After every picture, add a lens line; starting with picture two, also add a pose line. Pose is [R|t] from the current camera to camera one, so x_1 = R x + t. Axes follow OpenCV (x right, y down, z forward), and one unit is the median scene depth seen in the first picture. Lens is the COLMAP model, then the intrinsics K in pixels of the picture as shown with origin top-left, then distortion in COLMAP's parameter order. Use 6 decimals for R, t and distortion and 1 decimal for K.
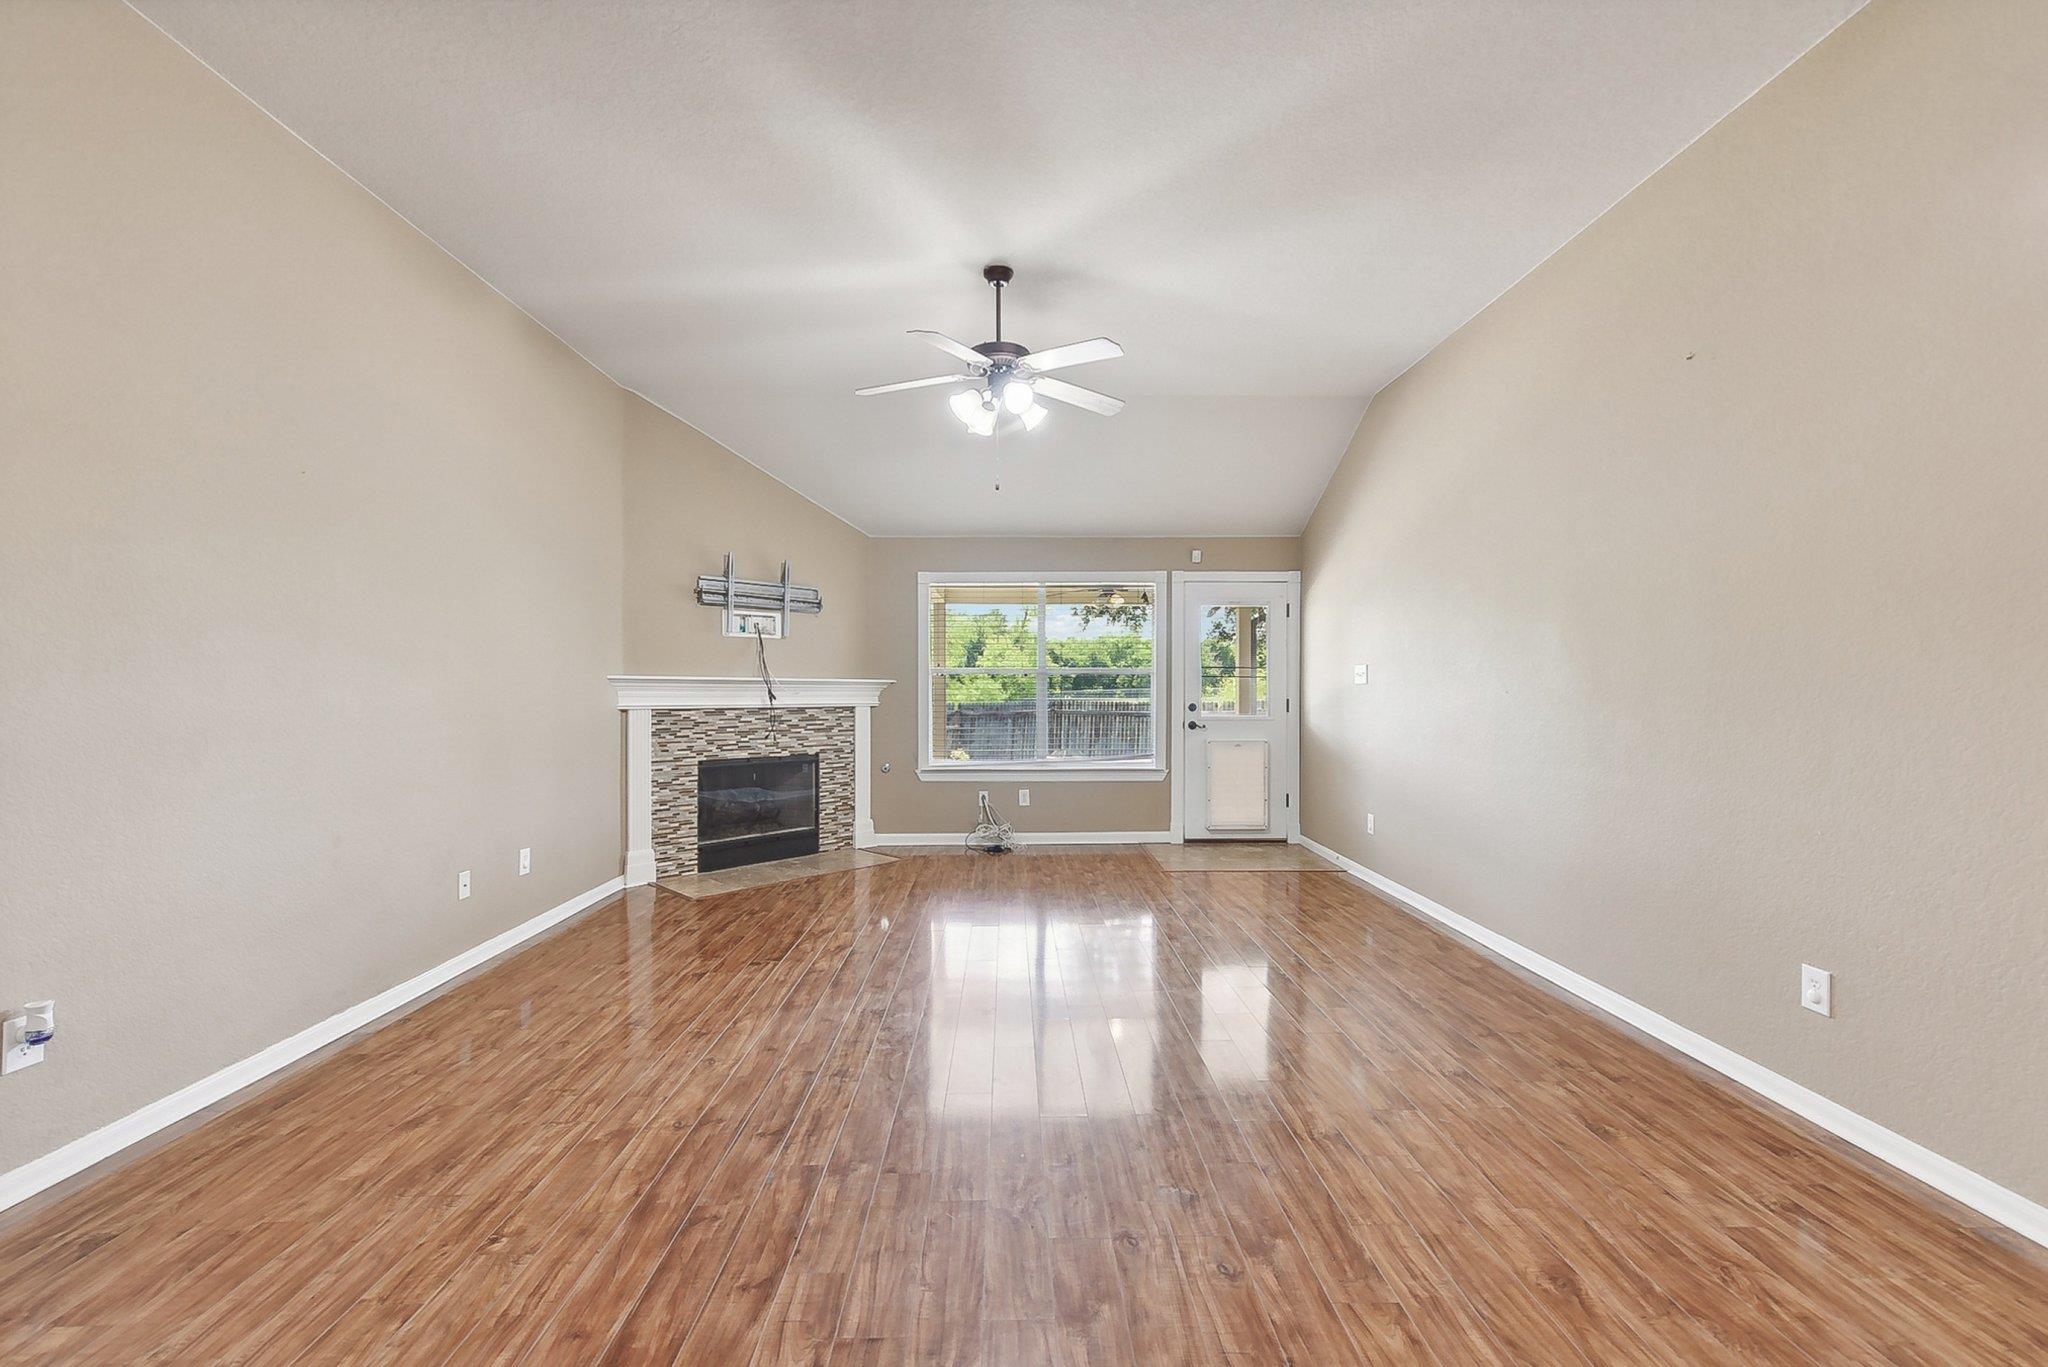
lens RADIAL K [[823.2, 0, 1052.2], [0, 823.2, 697.9], [0, 0, 1]] dist [0.008880, -0.002519]
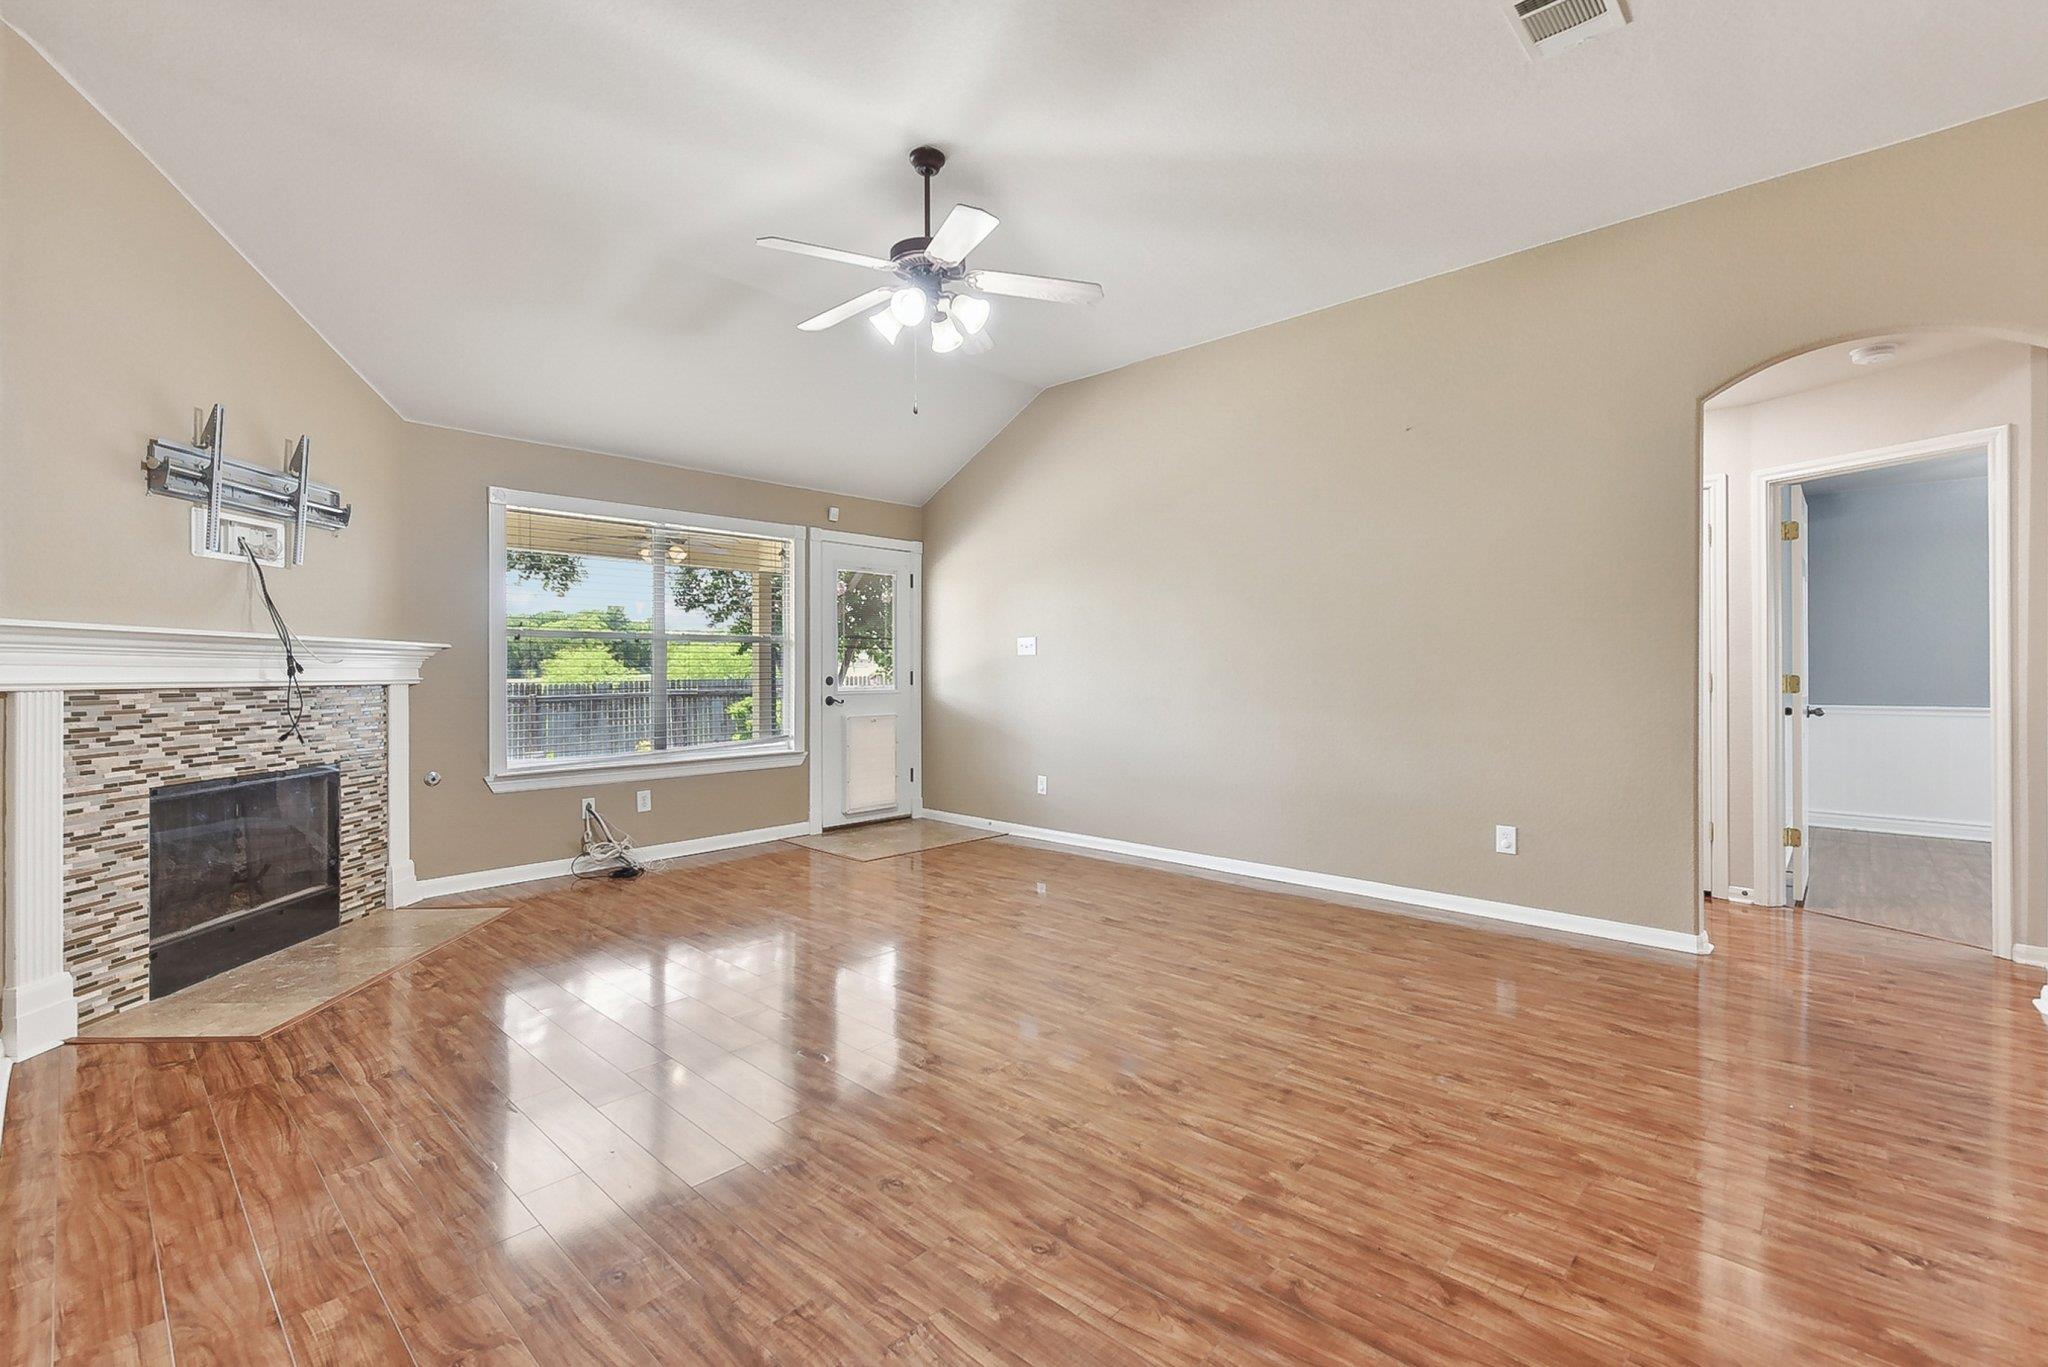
lens RADIAL K [[866.1, 0, 1046.2], [0, 866.1, 674.0], [0, 0, 1]] dist [0.006451, -0.002385]
pose [[0.705683, -0.005508, 0.708507, -0.417105], [0.010128, 0.999946, -0.002313, 0.010492], [-0.708456, 0.008808, 0.705700, 0.199729]]
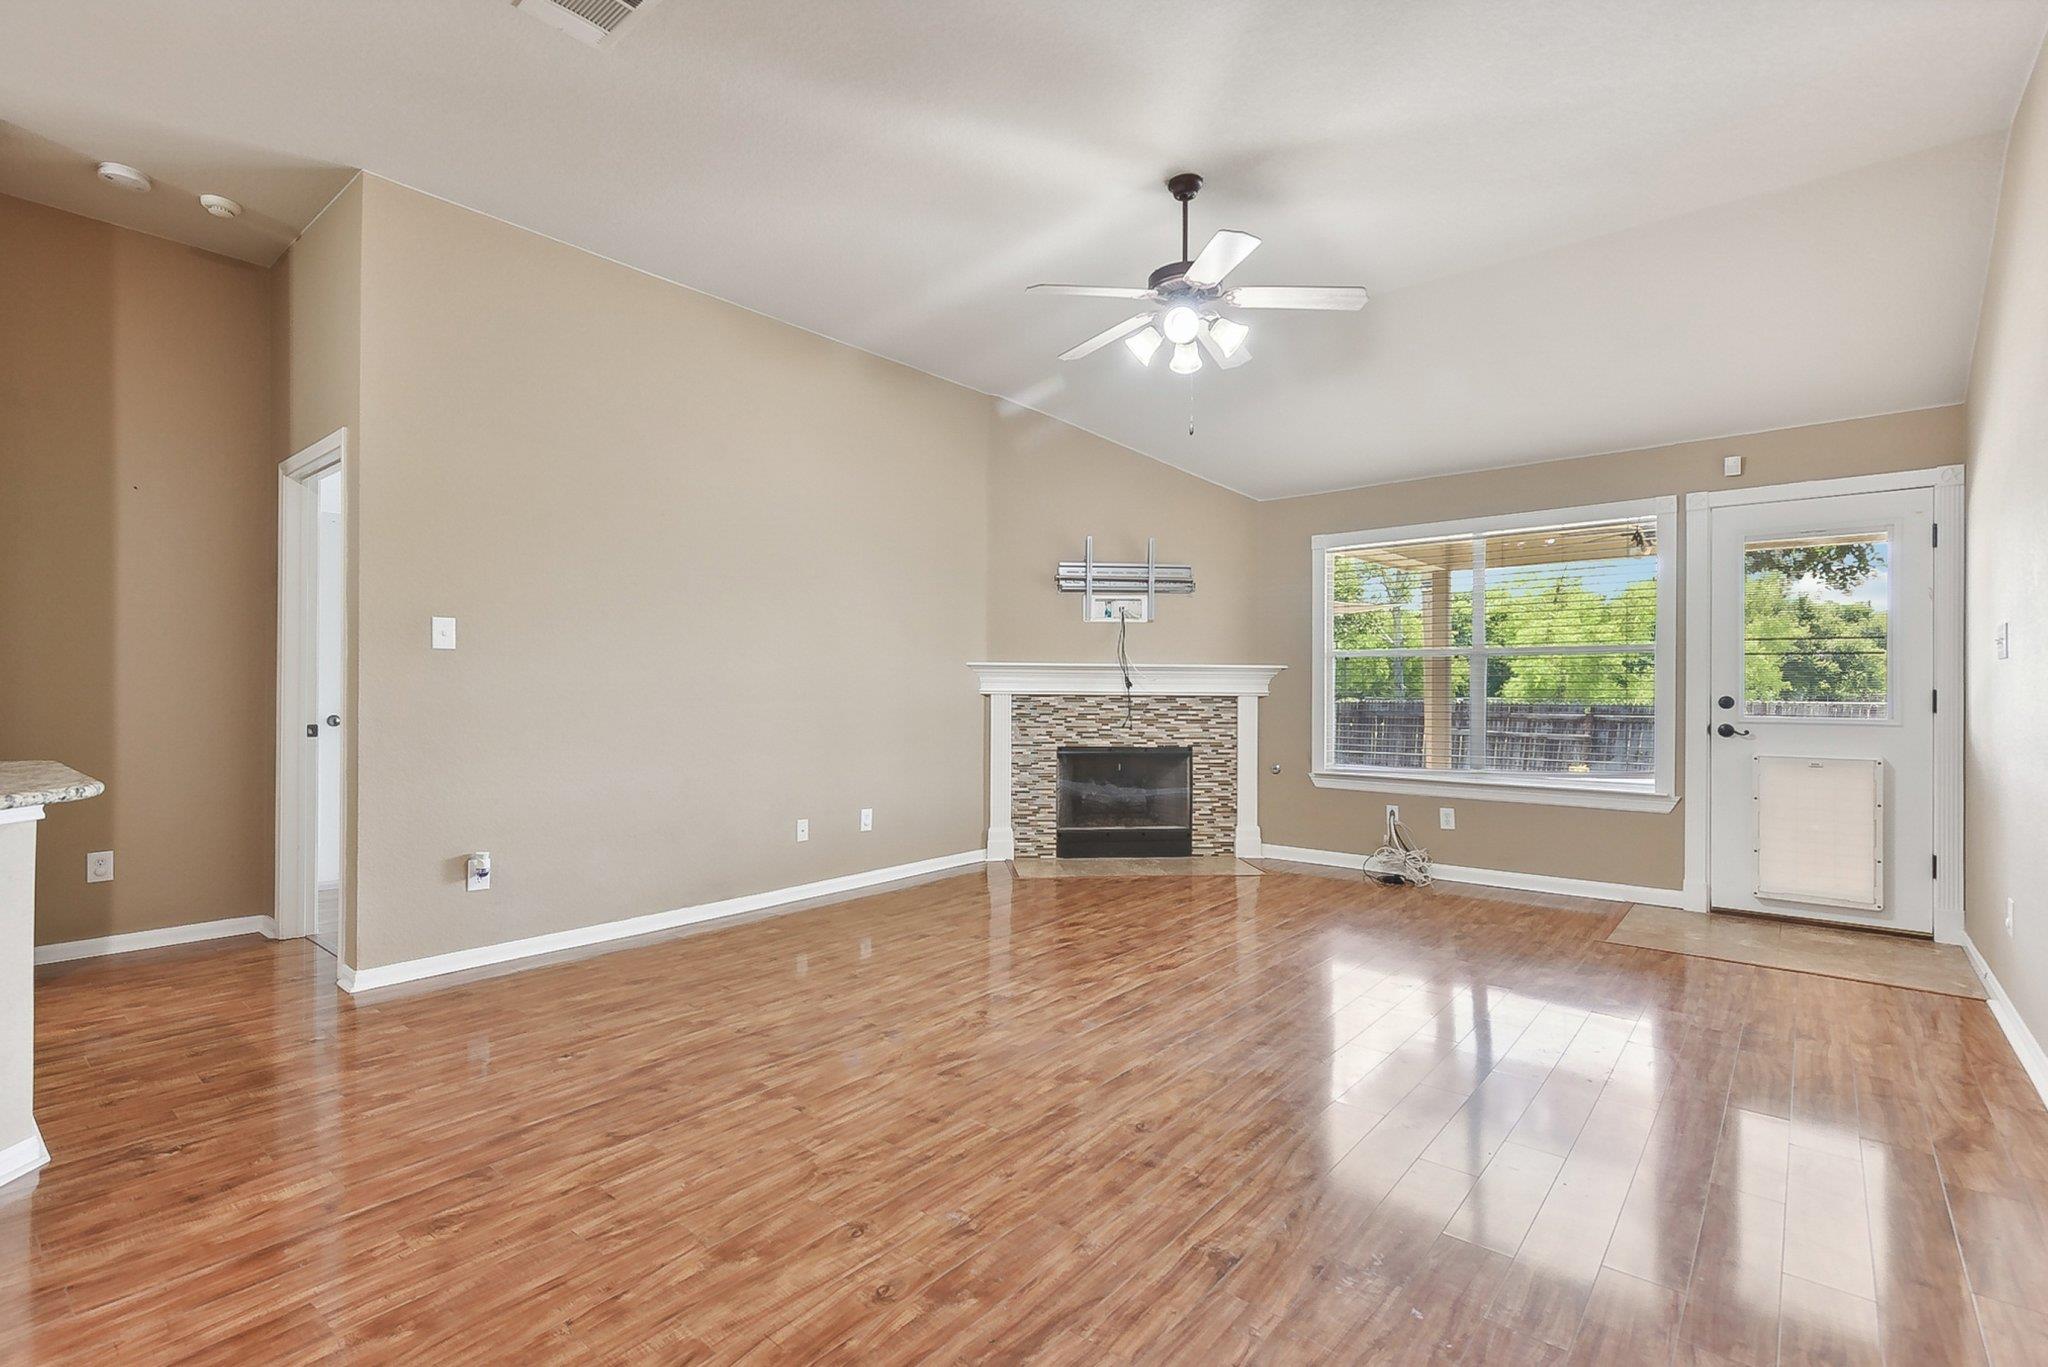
lens RADIAL K [[960.8, 0, 1040.1], [0, 960.8, 689.6], [0, 0, 1]] dist [0.006895, -0.001967]
pose [[0.747525, 0.003064, -0.664226, 0.335116], [-0.009828, 0.999931, -0.006448, 0.014283], [0.664160, 0.011349, 0.747504, 0.105397]]
